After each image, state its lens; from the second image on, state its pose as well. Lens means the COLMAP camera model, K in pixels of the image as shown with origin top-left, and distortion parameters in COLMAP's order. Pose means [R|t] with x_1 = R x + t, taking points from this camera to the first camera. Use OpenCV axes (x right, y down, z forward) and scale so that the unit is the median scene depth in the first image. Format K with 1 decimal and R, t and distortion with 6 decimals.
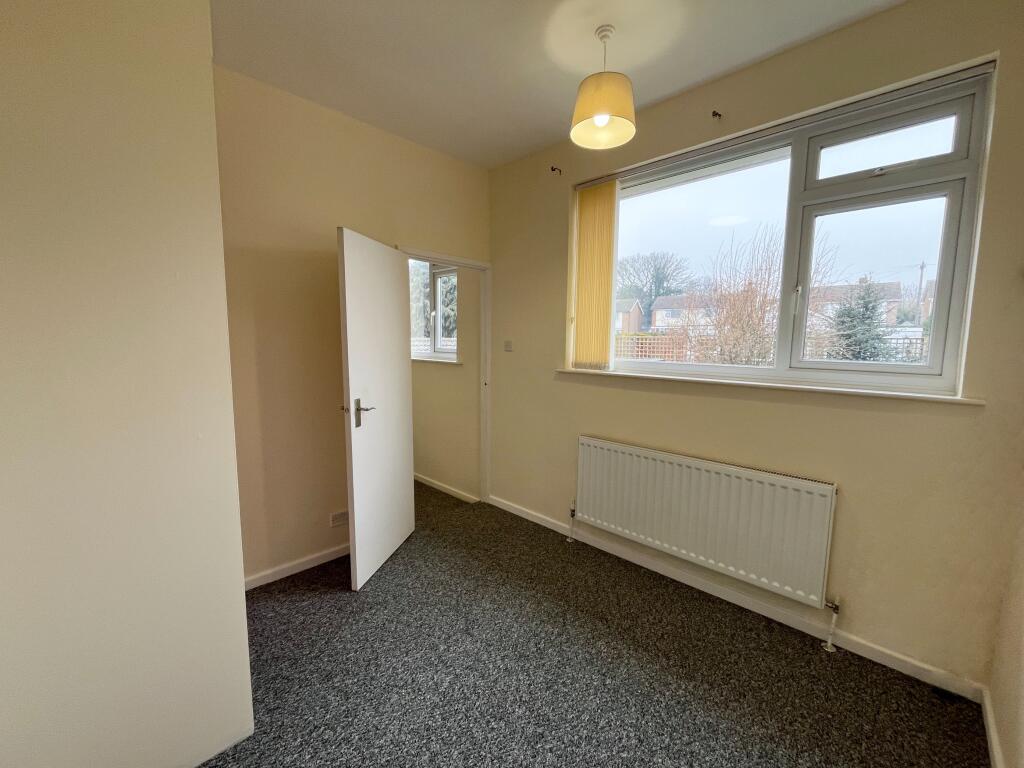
lens RADIAL K [[414.7, 0, 512.6], [0, 414.7, 383.5], [0, 0, 1]] dist [0.000627, 0.000123]
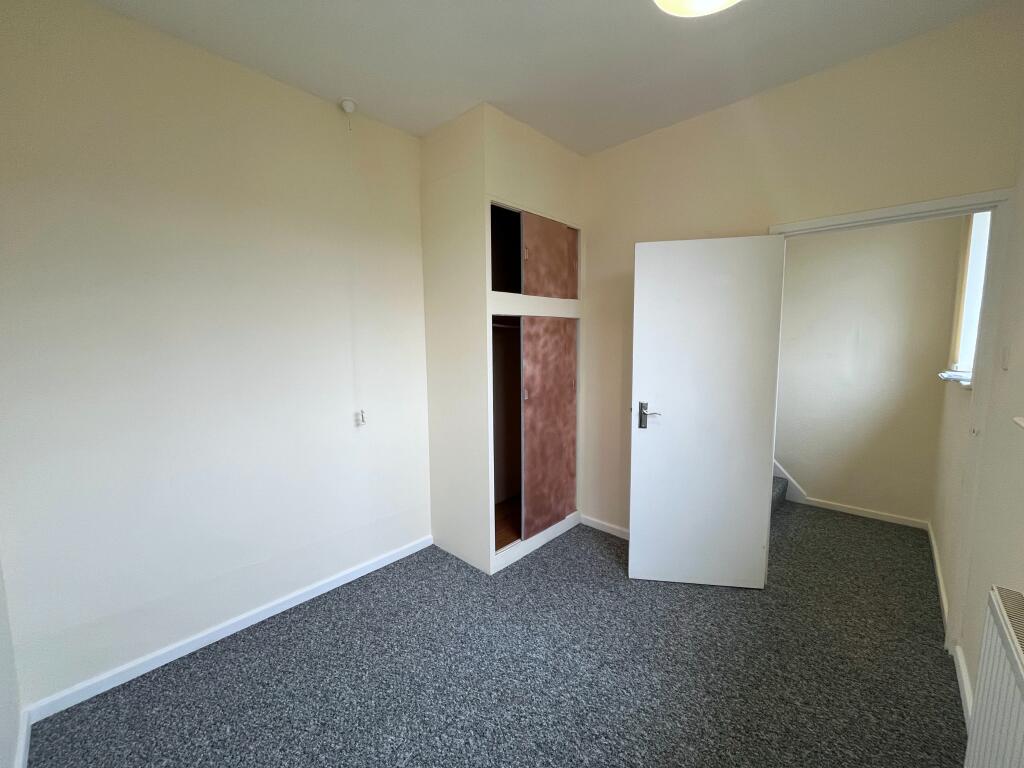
lens RADIAL K [[414.7, 0, 512.6], [0, 414.7, 383.5], [0, 0, 1]] dist [0.000627, 0.000123]
pose [[0.020818, 0.094317, -0.995324, 0.683277], [-0.099387, 0.990804, 0.091810, -0.075045], [0.994831, 0.097011, 0.030000, 0.651669]]
